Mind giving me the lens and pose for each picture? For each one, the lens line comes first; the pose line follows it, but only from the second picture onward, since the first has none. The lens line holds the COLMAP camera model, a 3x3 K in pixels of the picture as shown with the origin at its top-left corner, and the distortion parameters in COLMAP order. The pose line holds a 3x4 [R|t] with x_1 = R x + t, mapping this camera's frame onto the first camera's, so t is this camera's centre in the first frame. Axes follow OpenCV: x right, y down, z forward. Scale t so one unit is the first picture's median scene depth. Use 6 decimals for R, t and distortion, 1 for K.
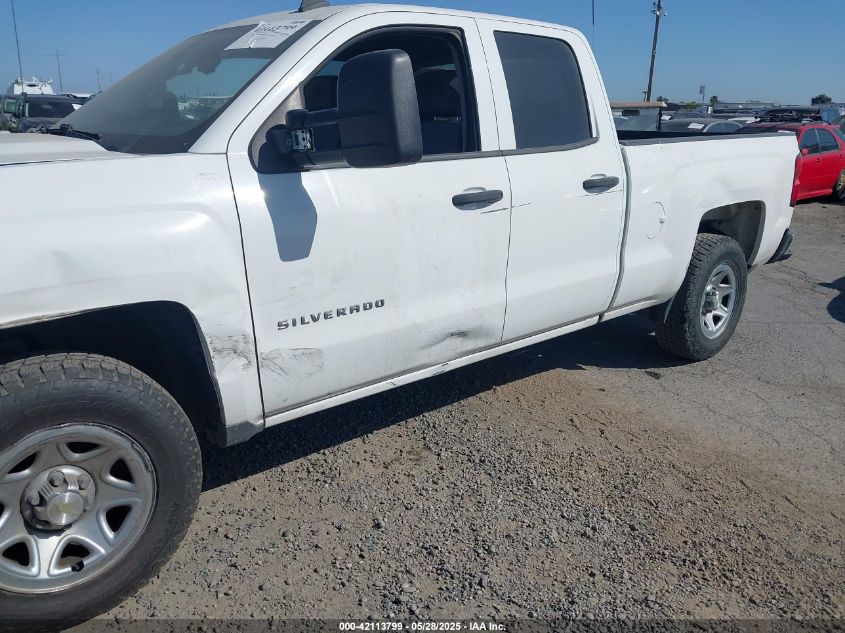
lens RADIAL K [[671.6, 0, 422.5], [0, 671.6, 316.5], [0, 0, 1]] dist [0.031173, -0.006114]
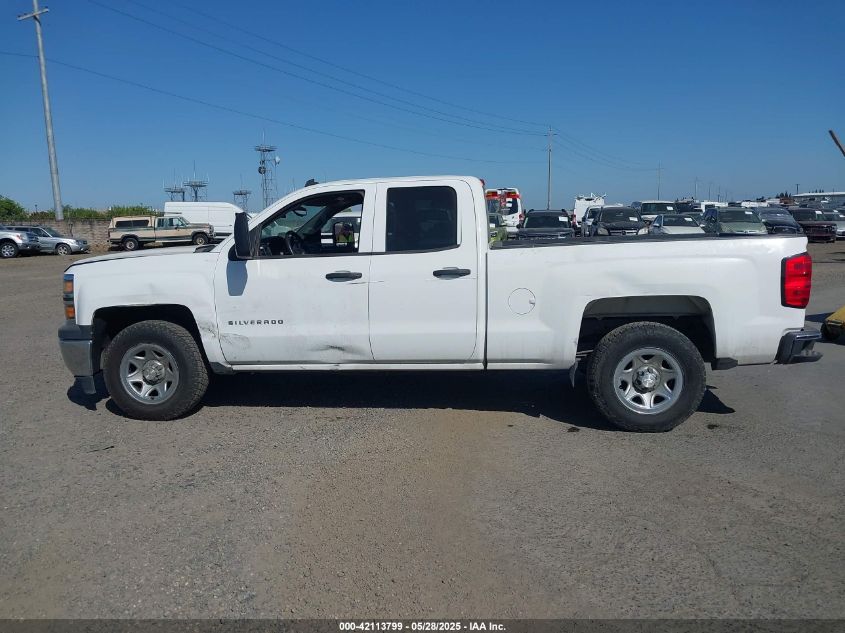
lens RADIAL K [[671.6, 0, 422.5], [0, 671.6, 316.5], [0, 0, 1]] dist [0.031173, -0.006114]
pose [[0.700269, 0.075043, -0.709924, 1.633110], [-0.176891, 0.981687, -0.070715, 0.032253], [0.691616, 0.175099, 0.700719, -0.165233]]
